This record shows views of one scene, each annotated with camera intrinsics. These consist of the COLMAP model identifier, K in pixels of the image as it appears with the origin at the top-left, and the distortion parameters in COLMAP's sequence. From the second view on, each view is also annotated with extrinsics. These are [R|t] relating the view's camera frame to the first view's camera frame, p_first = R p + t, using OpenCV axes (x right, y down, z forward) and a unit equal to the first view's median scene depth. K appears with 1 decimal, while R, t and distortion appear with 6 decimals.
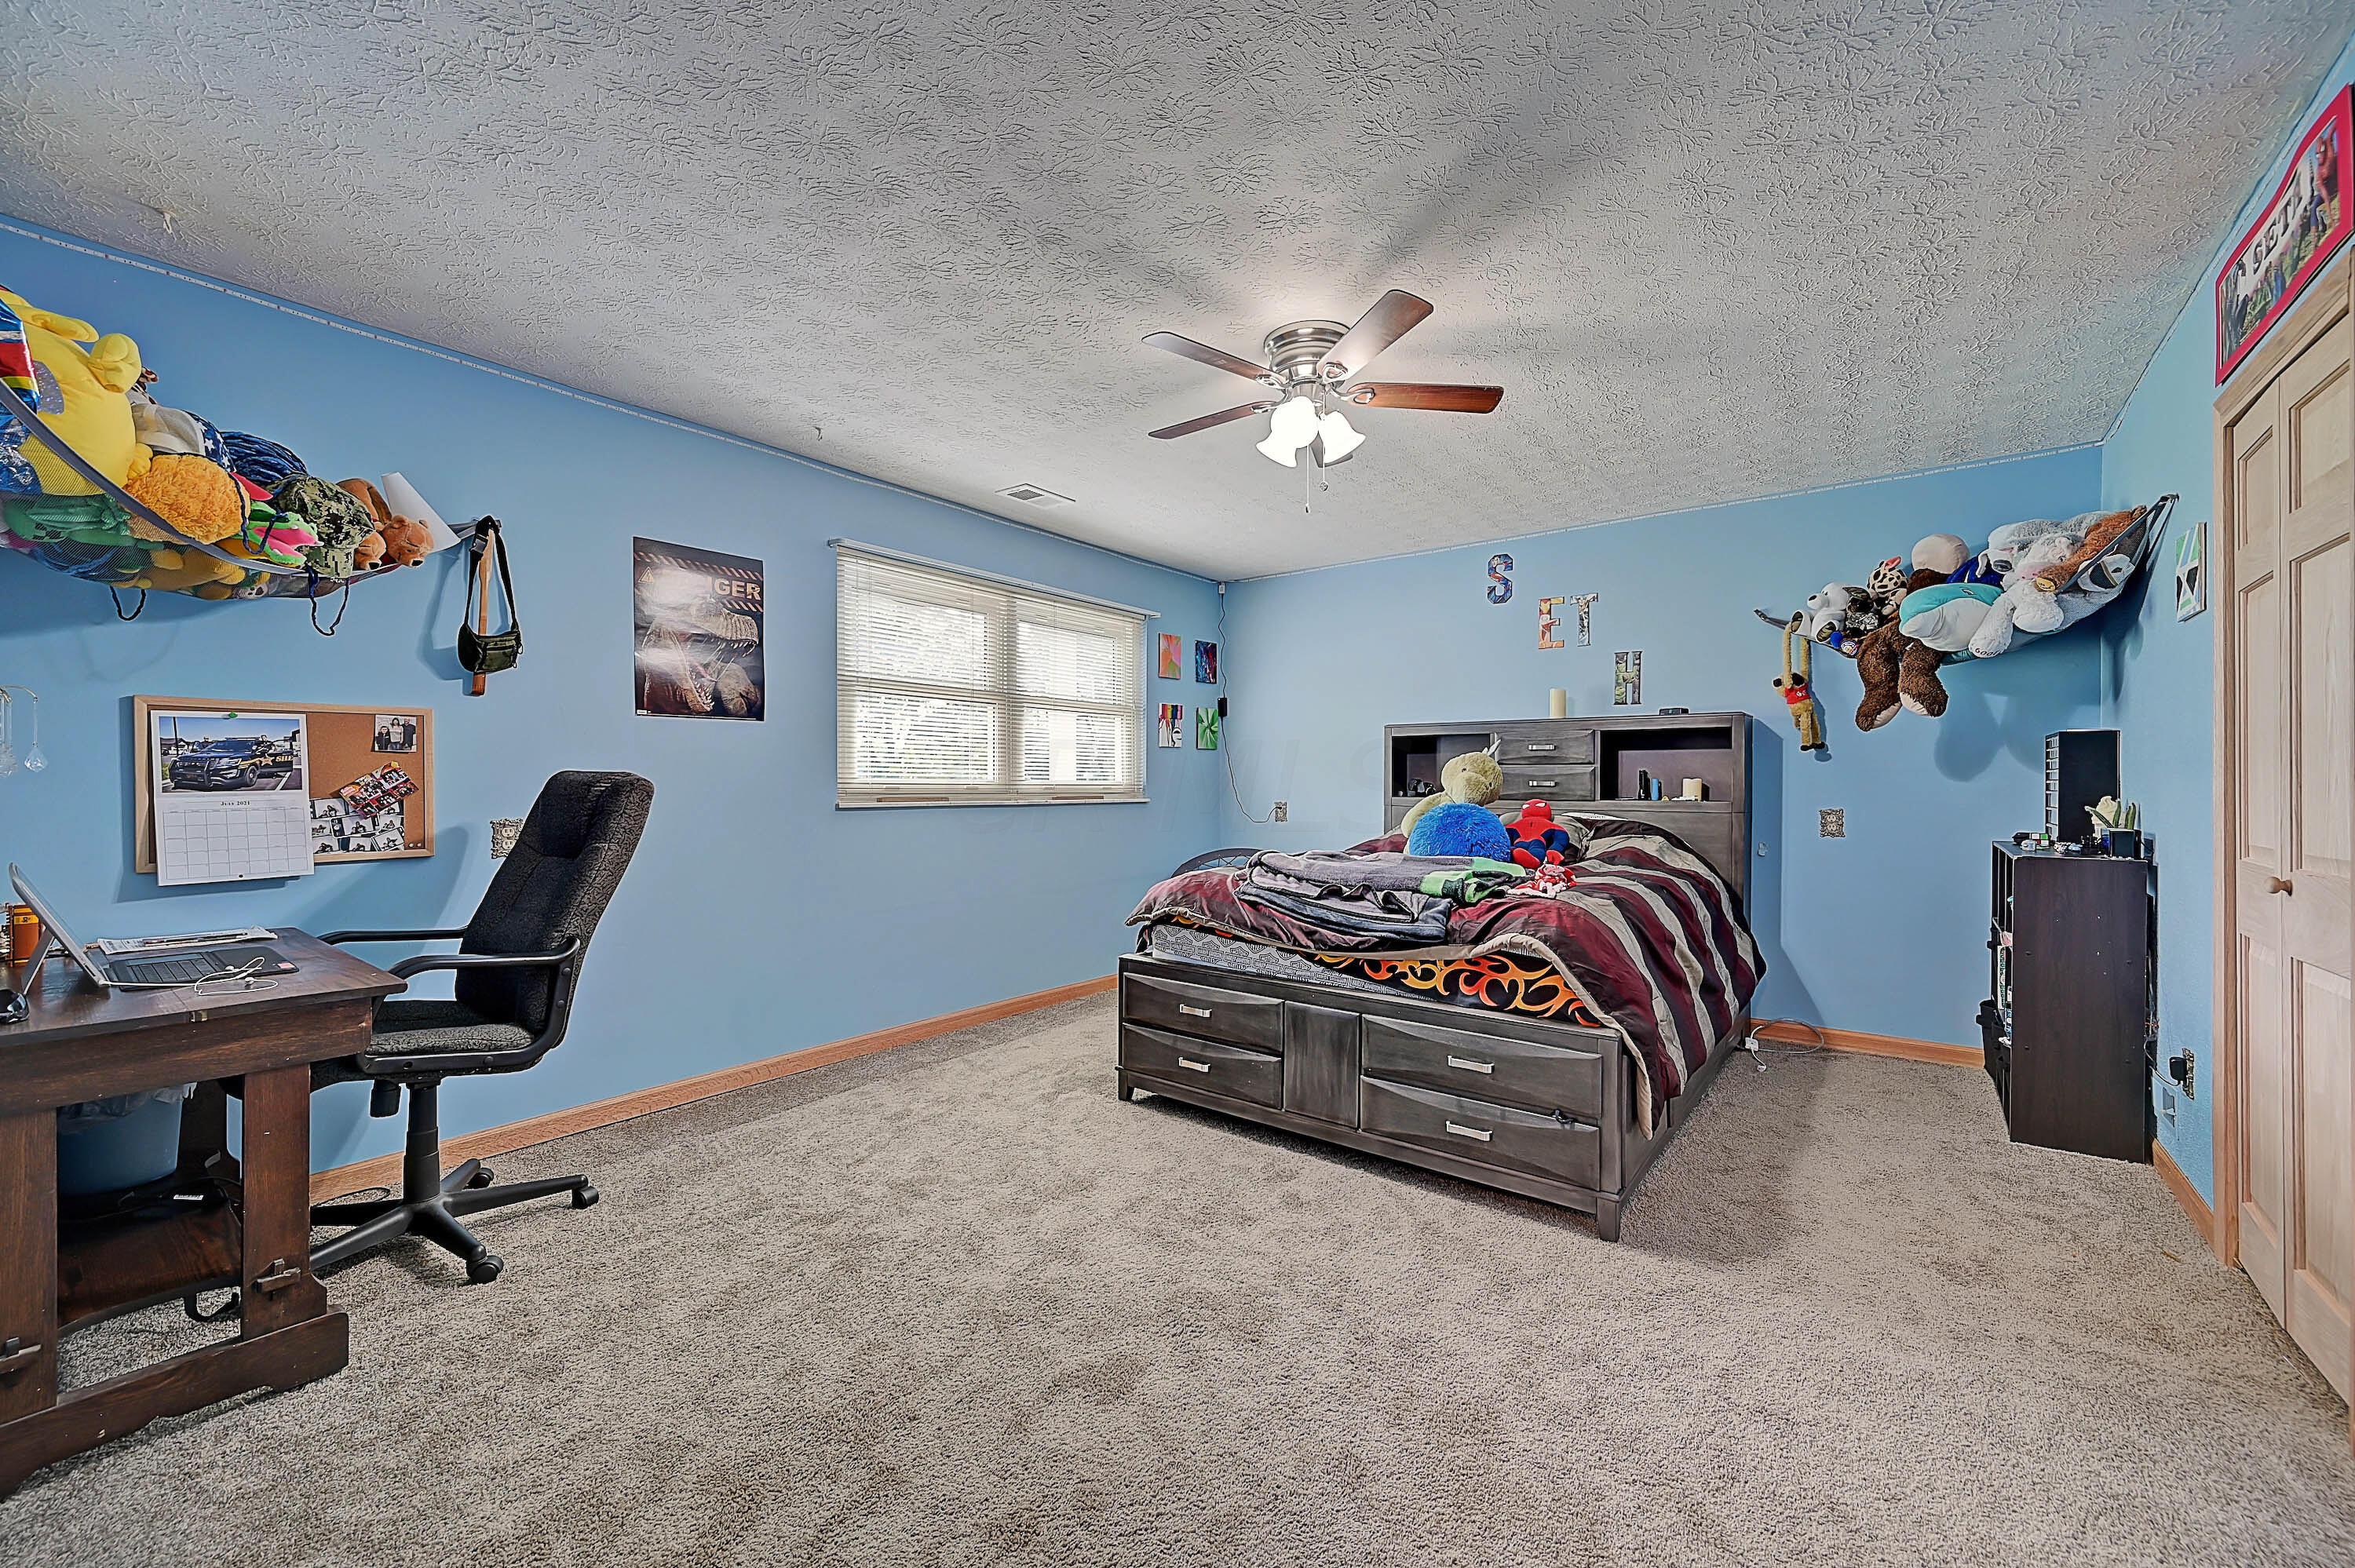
lens RADIAL K [[928.6, 0, 1168.1], [0, 928.6, 782.6], [0, 0, 1]] dist [0.000488, -0.000122]
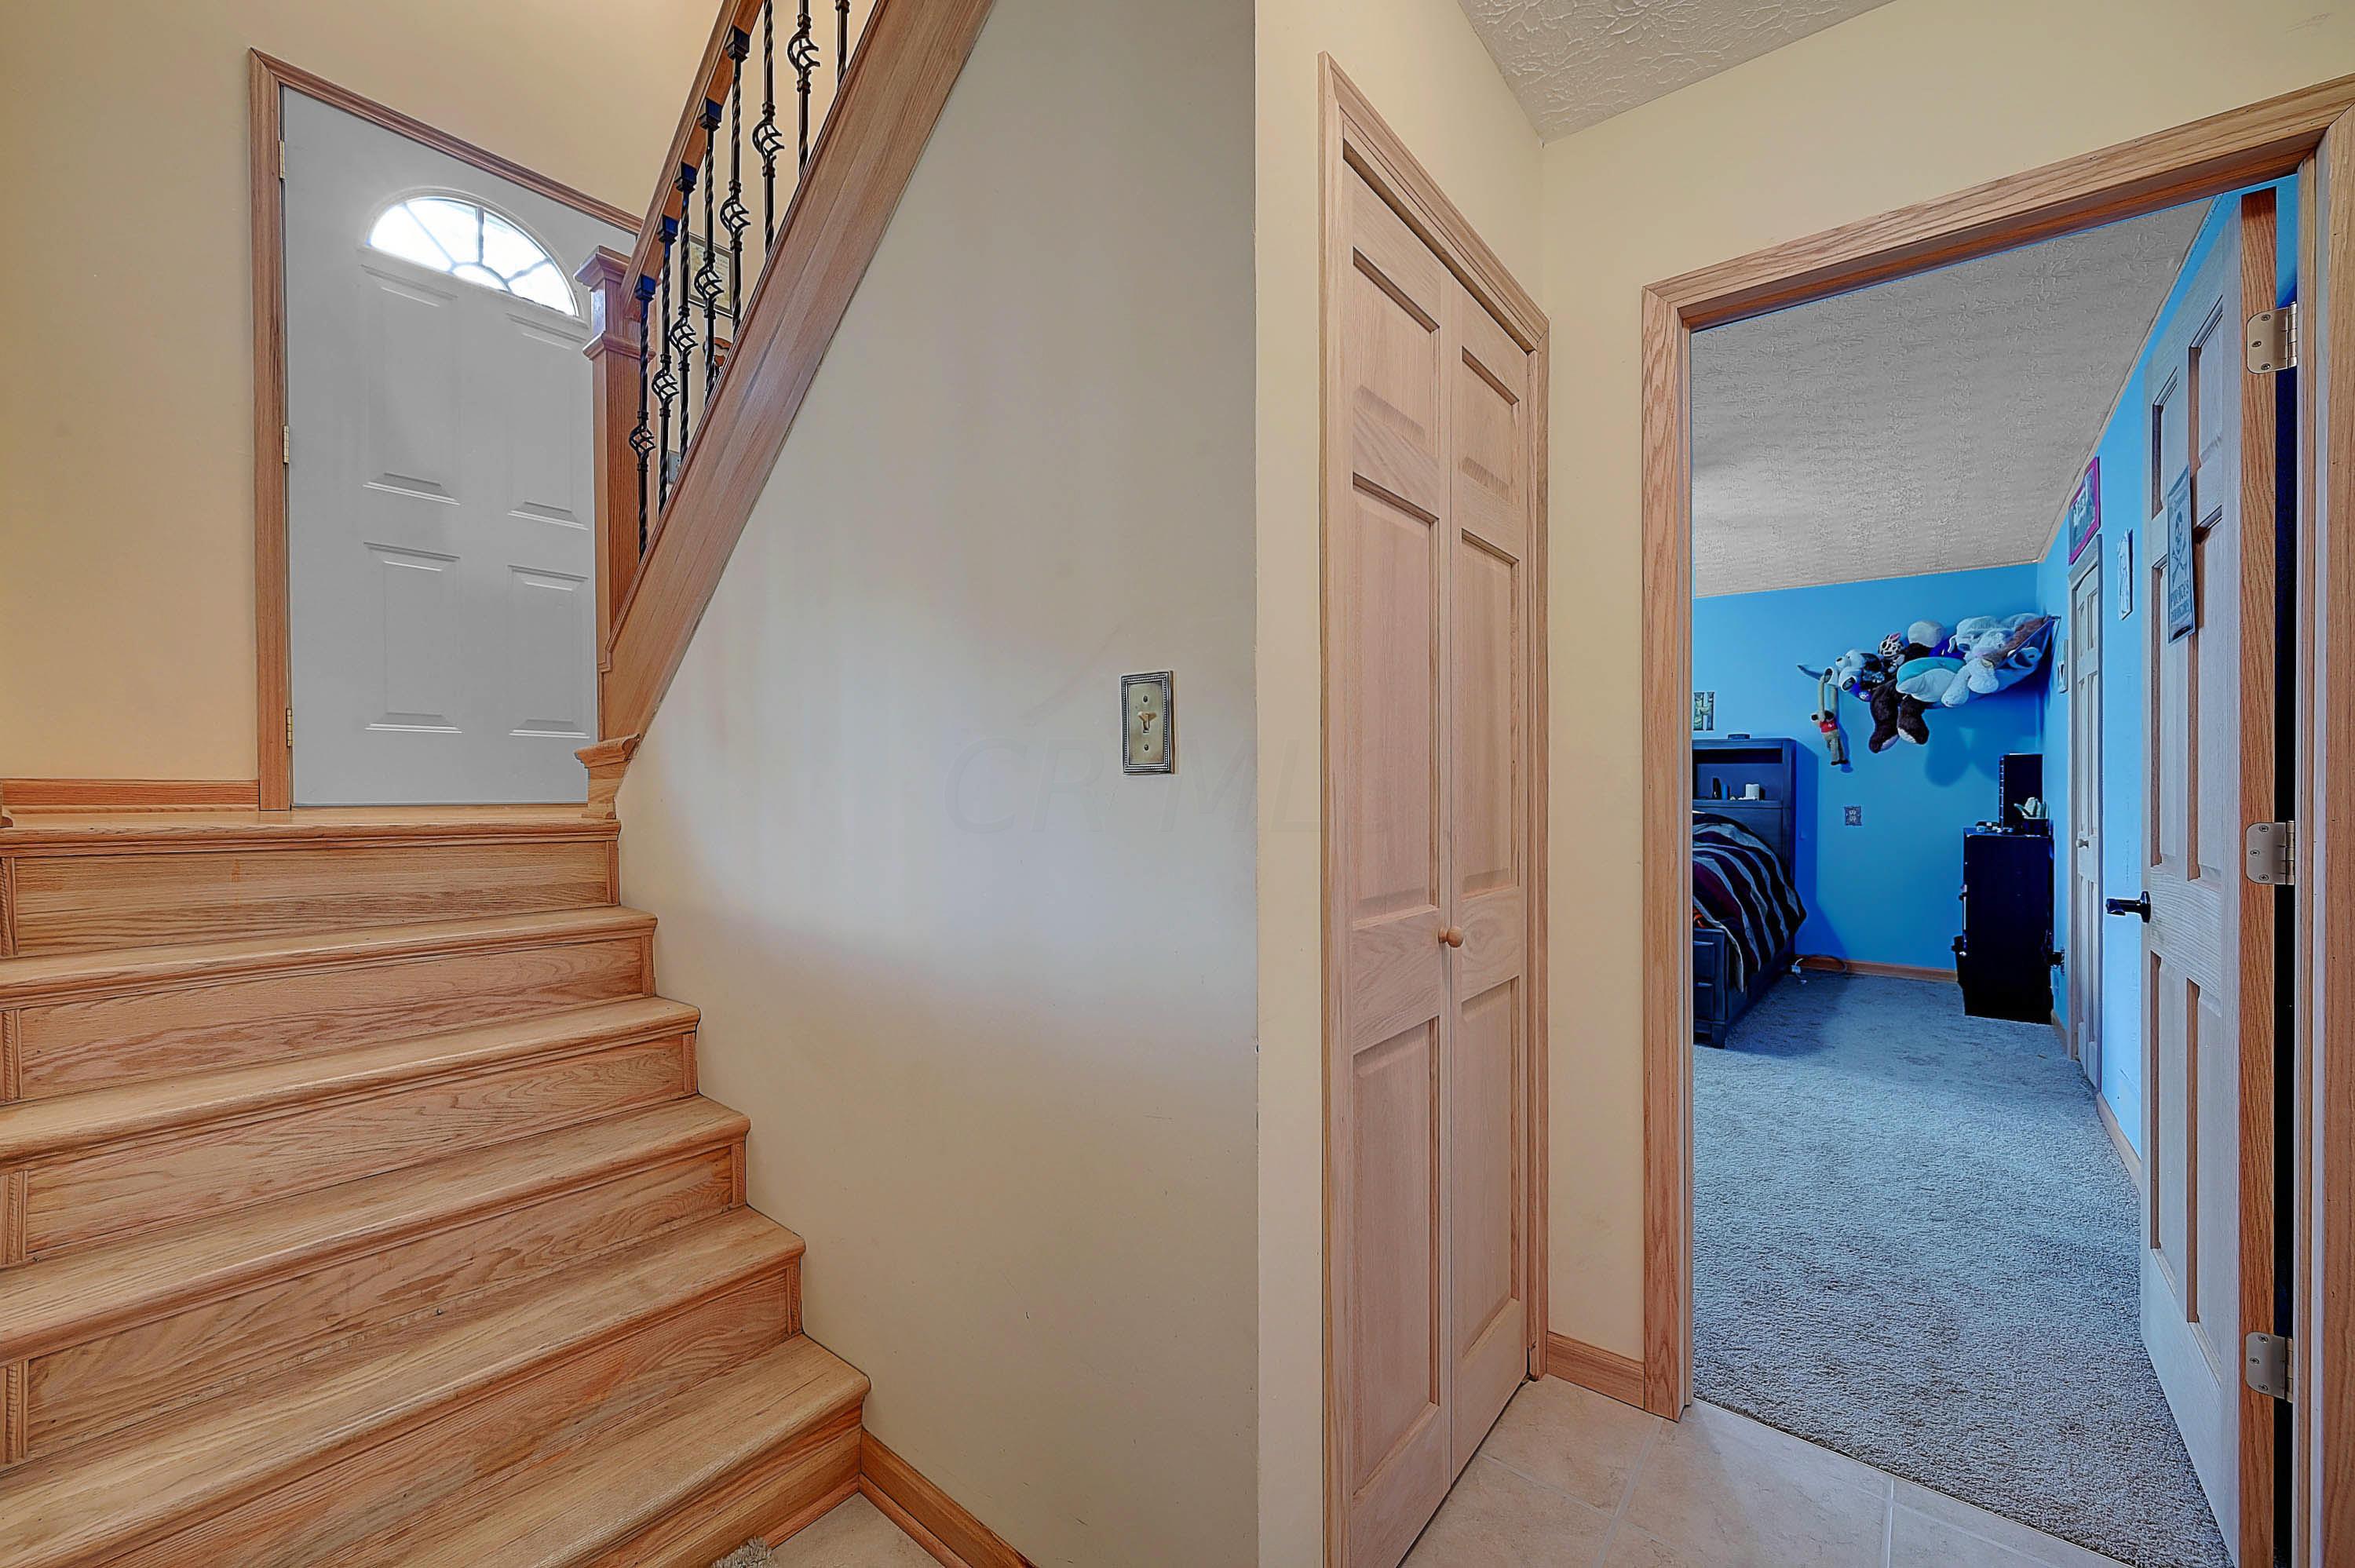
lens RADIAL K [[928.6, 0, 1168.1], [0, 928.6, 782.6], [0, 0, 1]] dist [0.000488, -0.000122]
pose [[0.999751, 0.002987, -0.022117, -0.360216], [-0.002992, 0.999996, -0.000175, -0.004413], [0.022116, 0.000241, 0.999755, -0.530331]]
